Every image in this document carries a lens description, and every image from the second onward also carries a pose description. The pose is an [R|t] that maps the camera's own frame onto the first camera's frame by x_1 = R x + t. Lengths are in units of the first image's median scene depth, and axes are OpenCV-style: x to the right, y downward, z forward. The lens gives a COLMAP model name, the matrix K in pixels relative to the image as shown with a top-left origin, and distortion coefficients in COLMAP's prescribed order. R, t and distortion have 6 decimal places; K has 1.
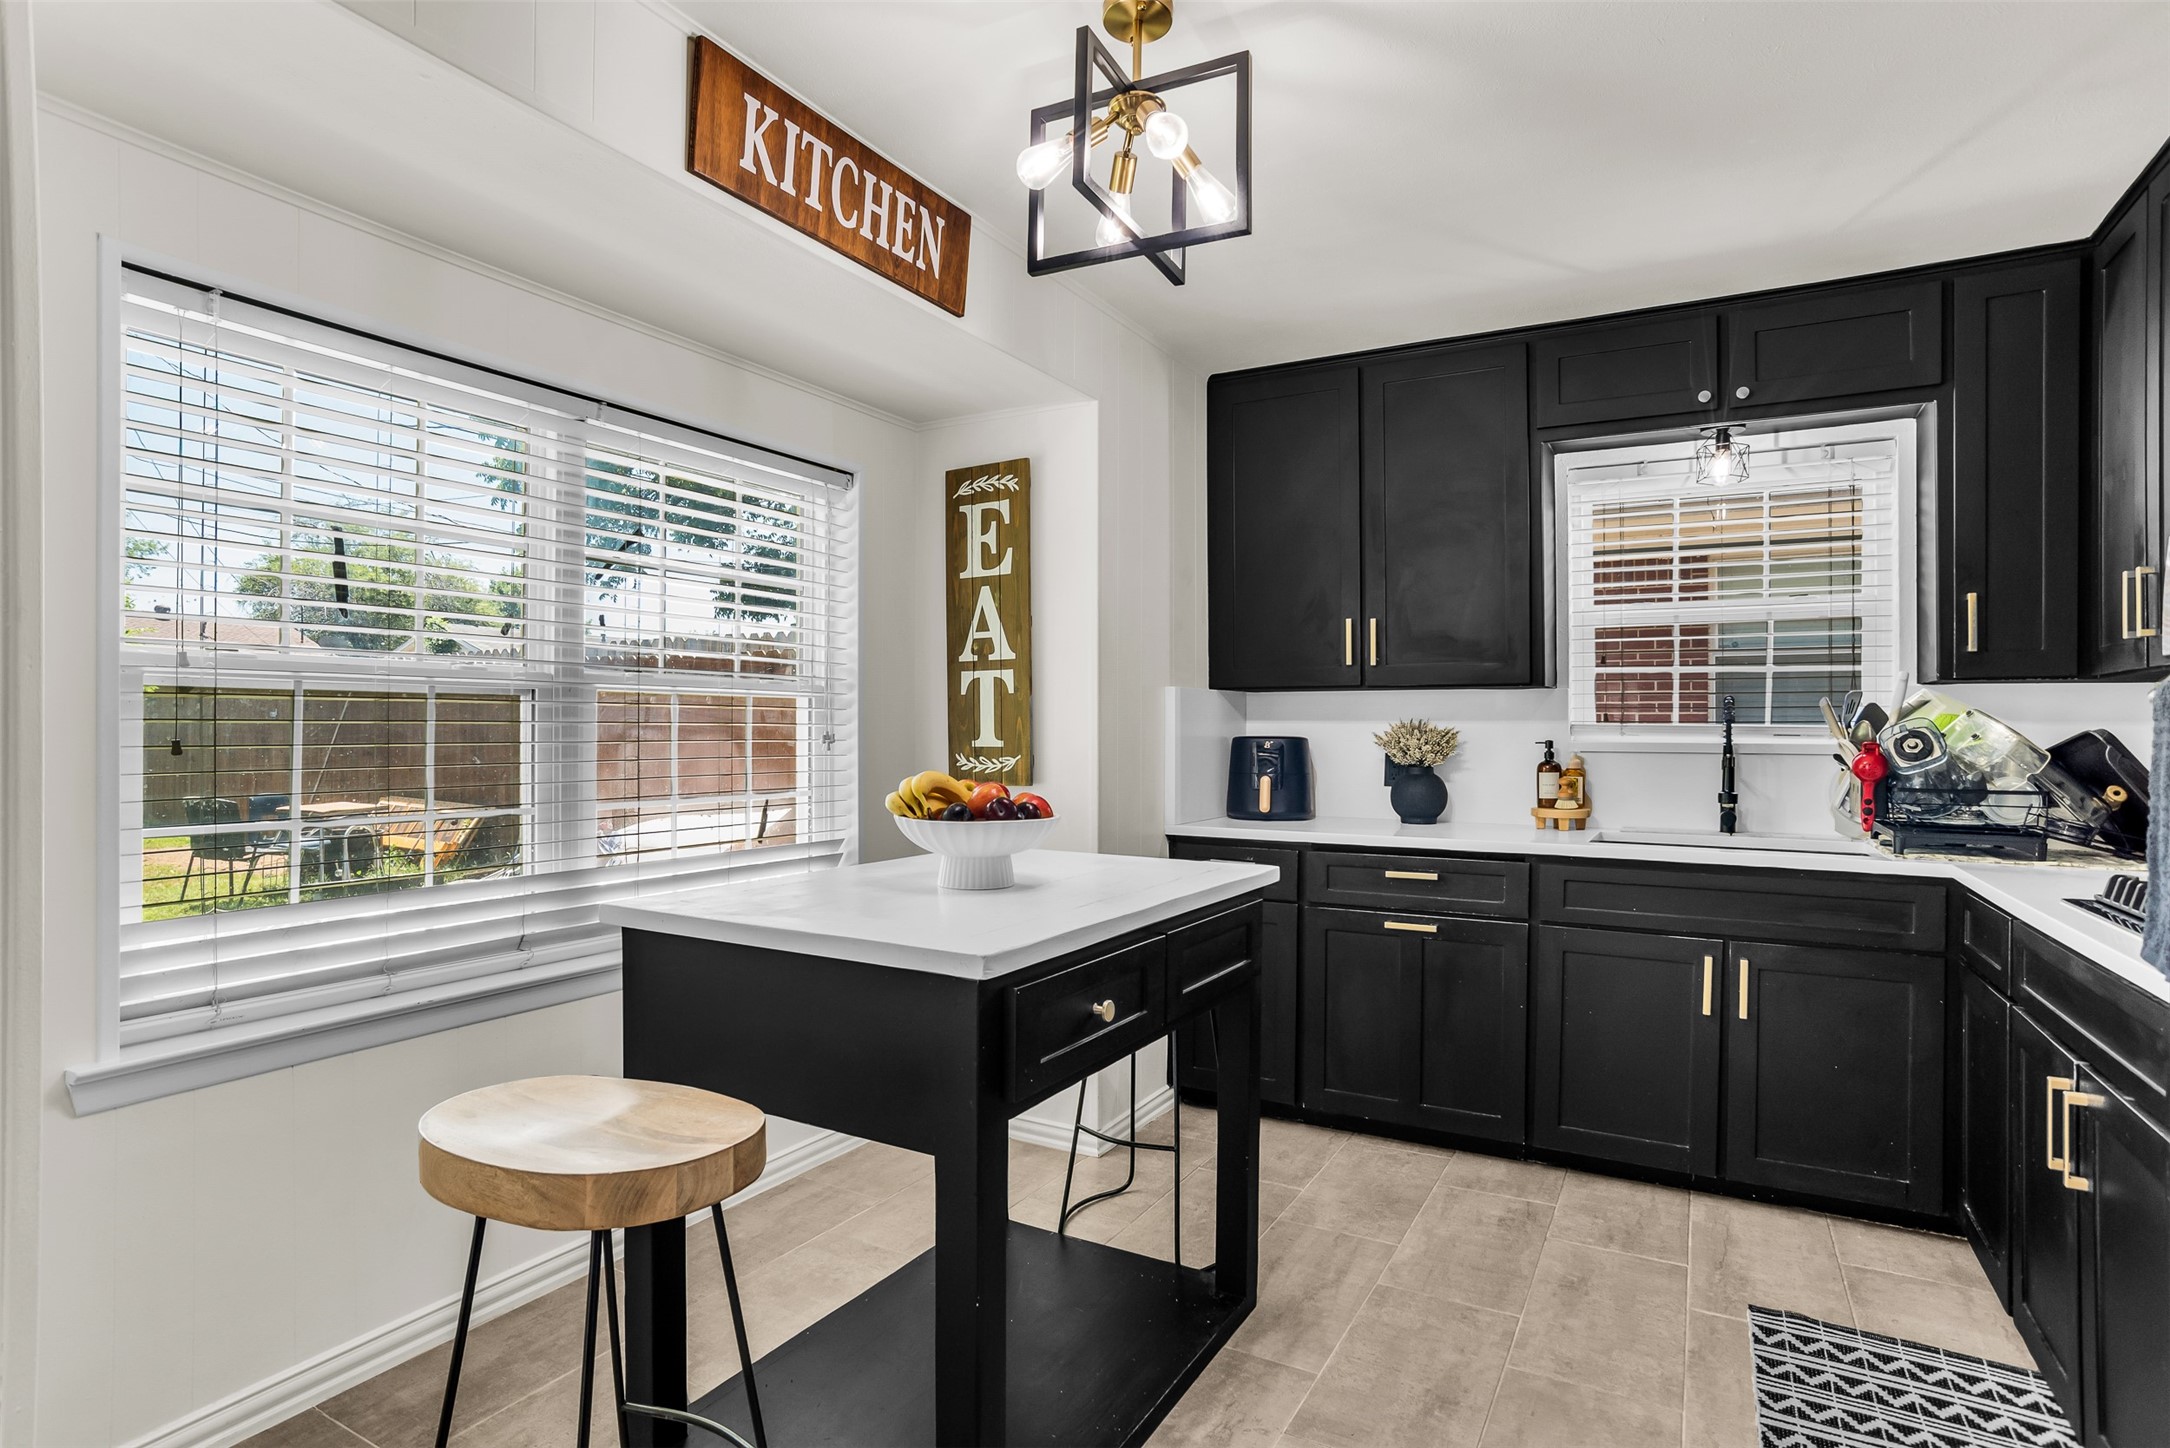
lens RADIAL K [[1134.3, 0, 1085.0], [0, 1134.3, 724.0], [0, 0, 1]] dist [-0.091137, 0.056939]
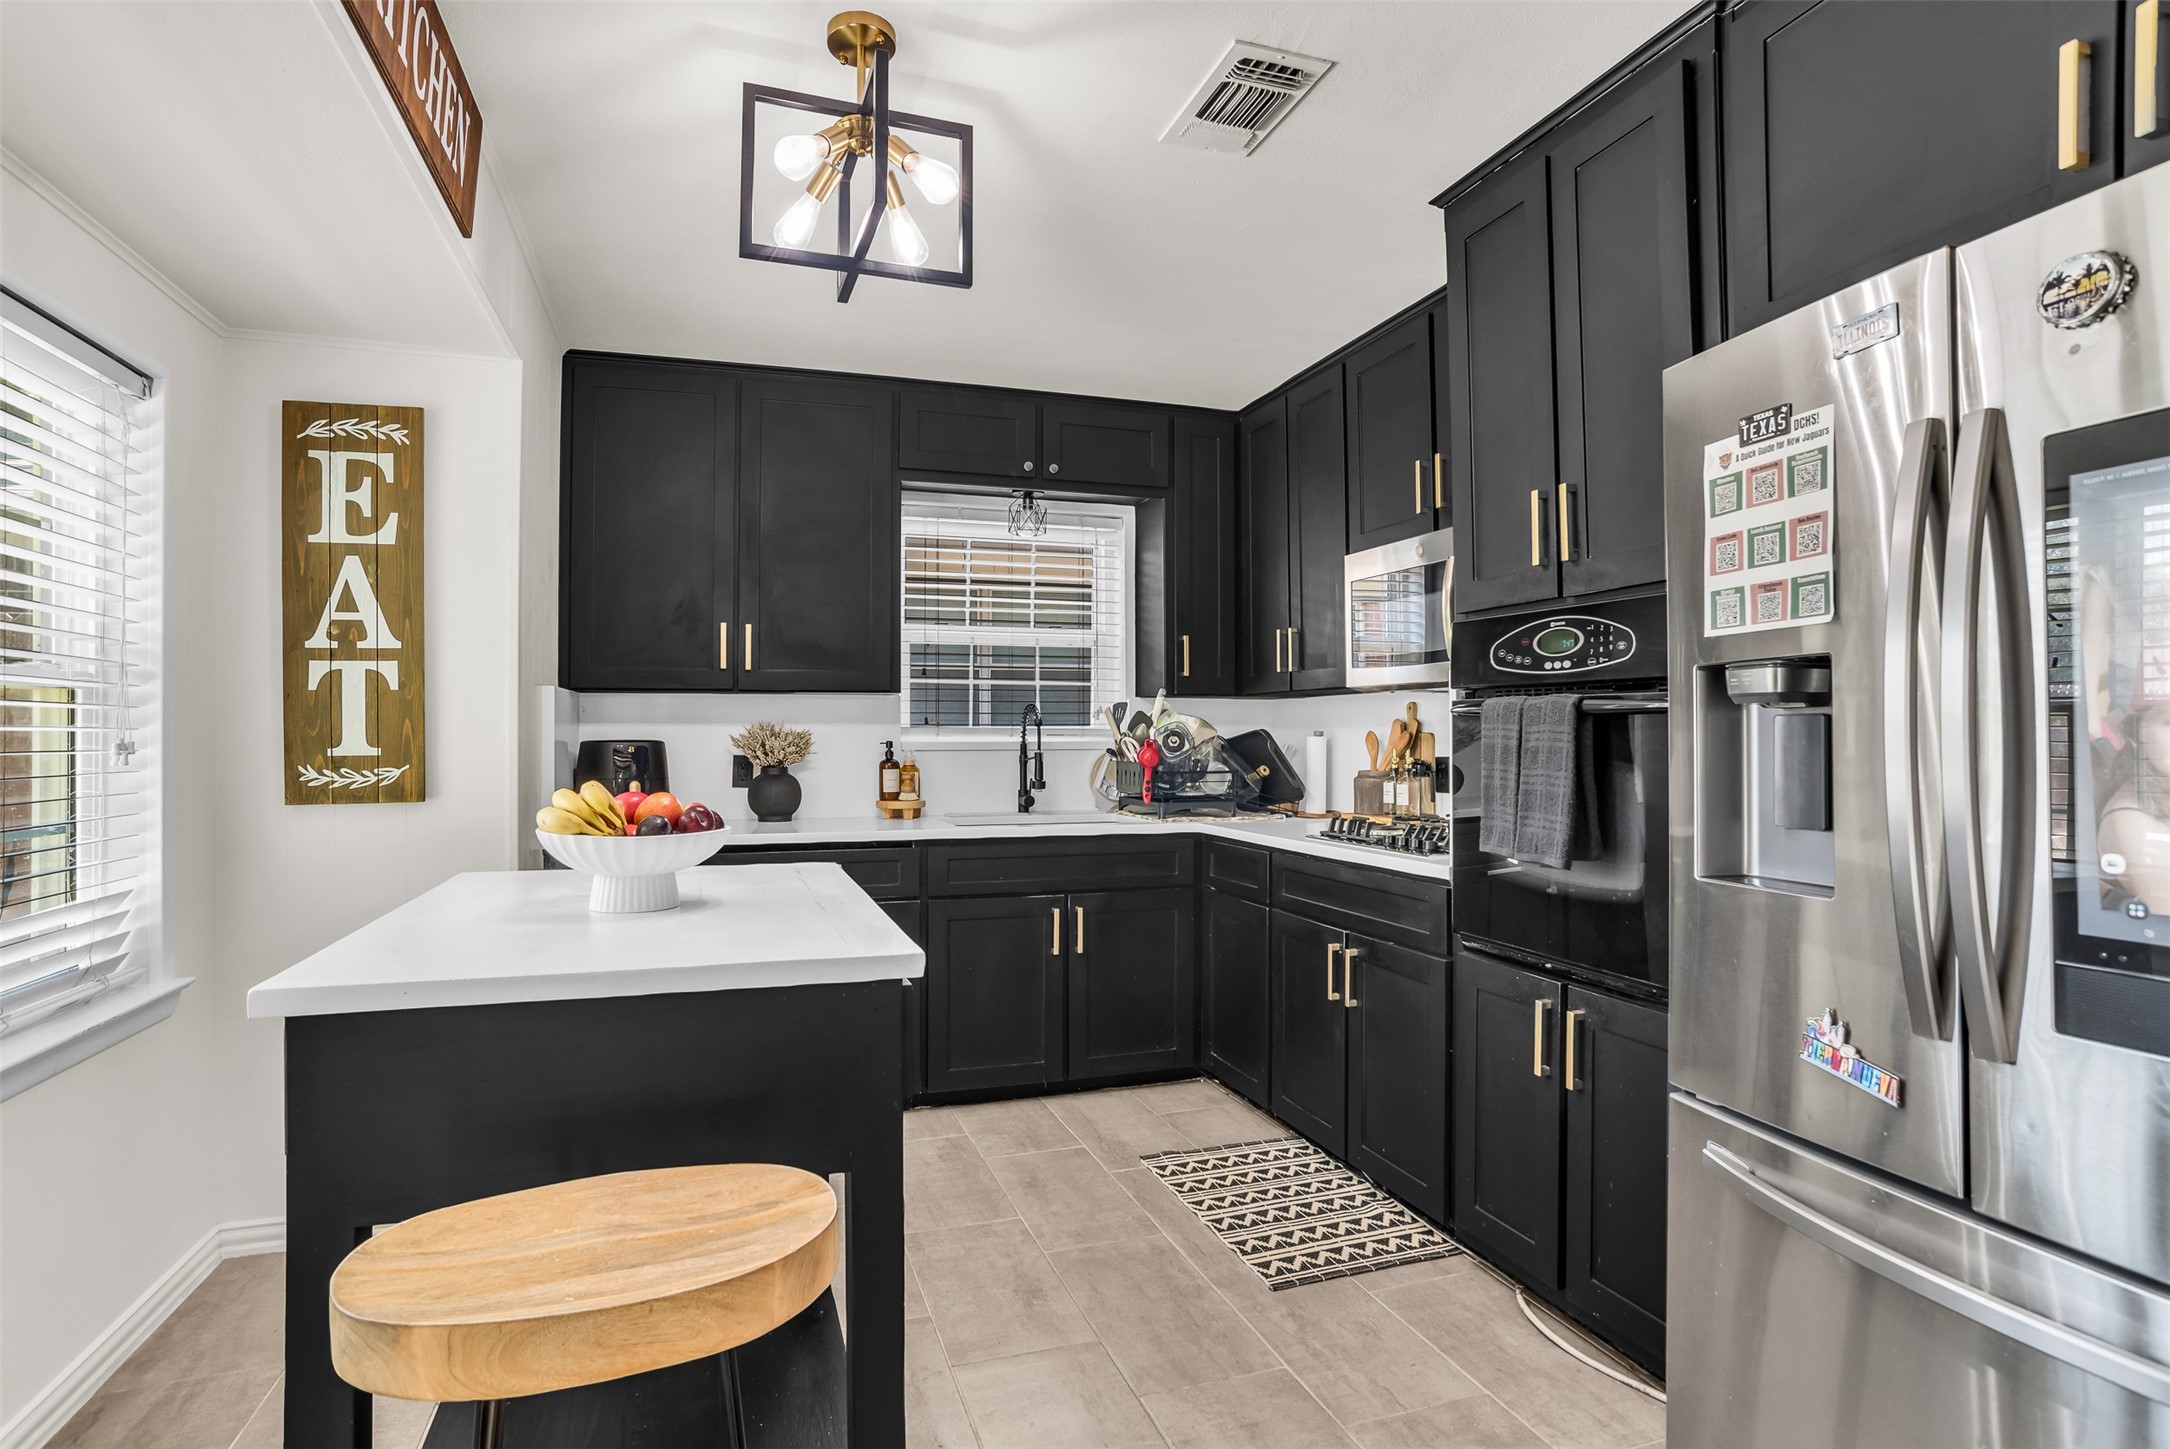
lens RADIAL K [[1134.3, 0, 1085.0], [0, 1134.3, 724.5], [0, 0, 1]] dist [-0.091137, 0.056939]
pose [[0.660706, 0.000368, 0.750645, -0.329102], [0.001874, 0.999996, -0.002139, 0.000564], [-0.750642, 0.002819, 0.660703, 0.094217]]
